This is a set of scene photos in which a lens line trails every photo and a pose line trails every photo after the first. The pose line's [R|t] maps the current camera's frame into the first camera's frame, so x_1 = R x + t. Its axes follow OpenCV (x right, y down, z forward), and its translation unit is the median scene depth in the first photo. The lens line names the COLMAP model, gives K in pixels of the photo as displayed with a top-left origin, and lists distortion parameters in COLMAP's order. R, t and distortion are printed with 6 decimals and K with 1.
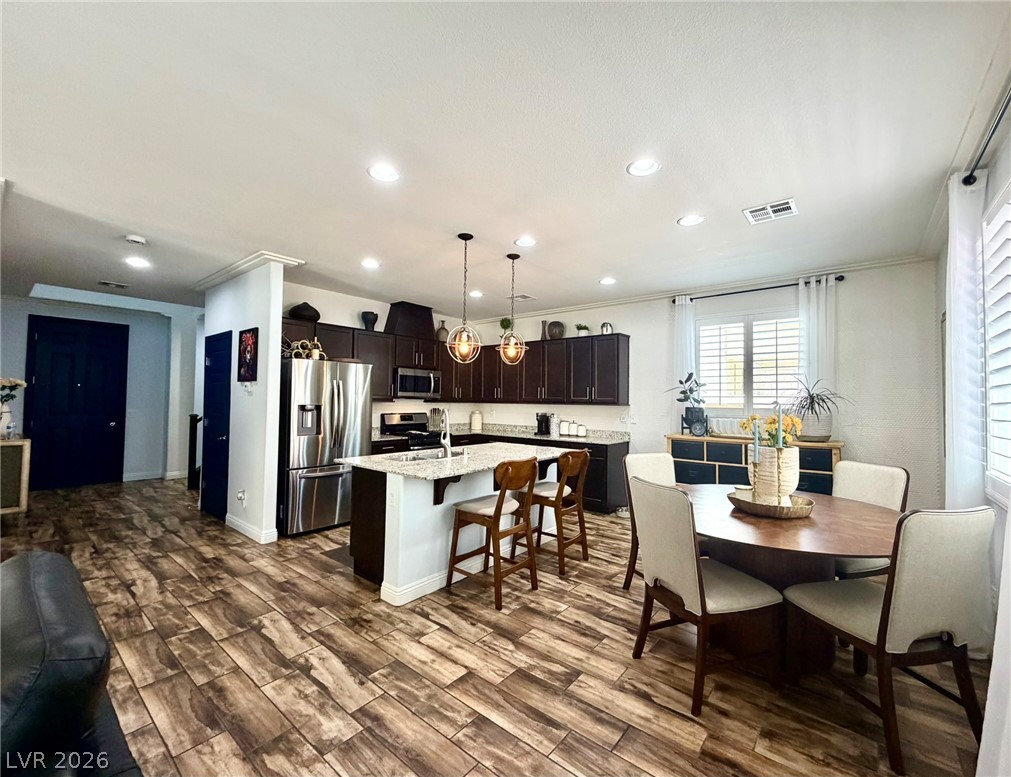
lens RADIAL K [[425.6, 0, 516.2], [0, 425.6, 390.0], [0, 0, 1]] dist [-0.000598, -0.000039]
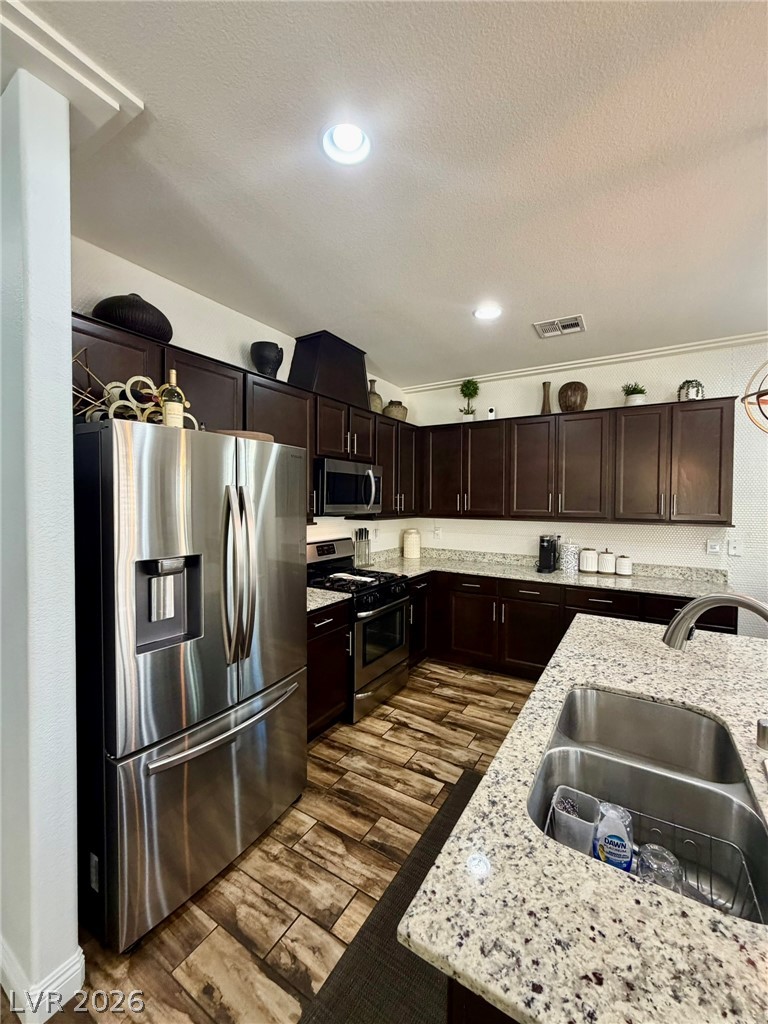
lens RADIAL K [[417.2, 0, 383.5], [0, 417.2, 510.3], [0, 0, 1]] dist [0.000473, 0.000091]
pose [[0.992970, -0.010657, 0.117884, -0.270096], [0.004499, 0.998617, 0.052382, -0.015650], [-0.118280, -0.051483, 0.991645, 0.494828]]
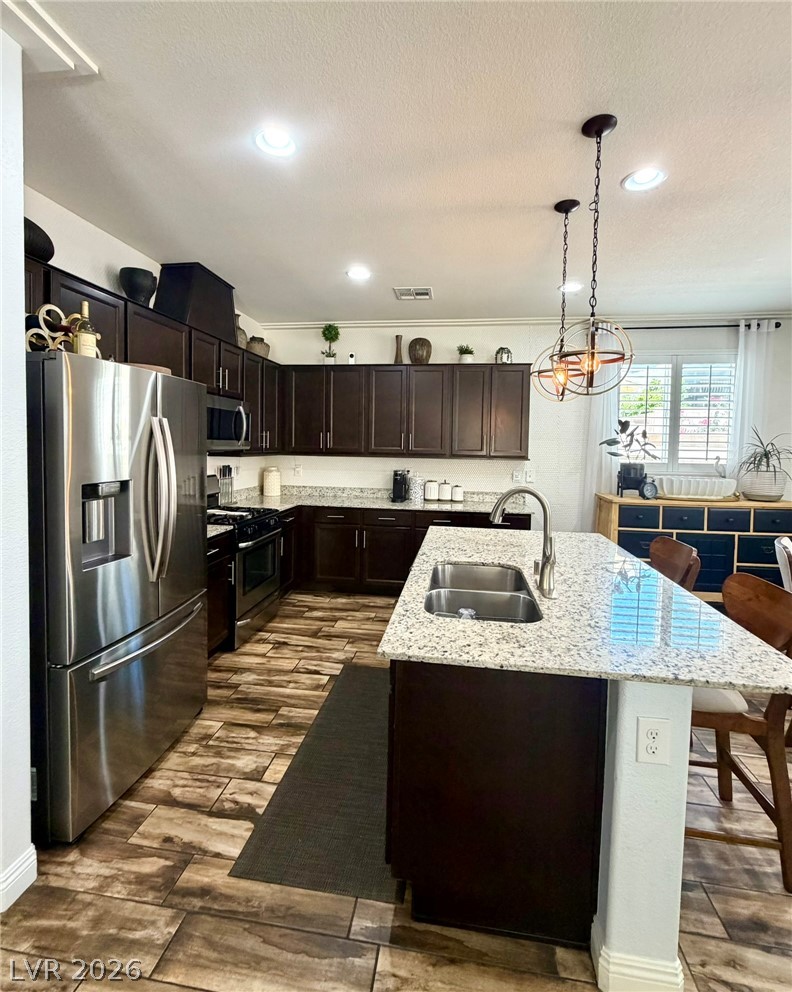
lens RADIAL K [[458.9, 0, 397.8], [0, 458.9, 462.5], [0, 0, 1]] dist [0.000842, 0.000025]
pose [[0.863313, -0.018500, 0.504329, -0.358346], [-0.019286, 0.997389, 0.069600, -0.011605], [-0.504300, -0.069813, 0.860702, 0.402015]]
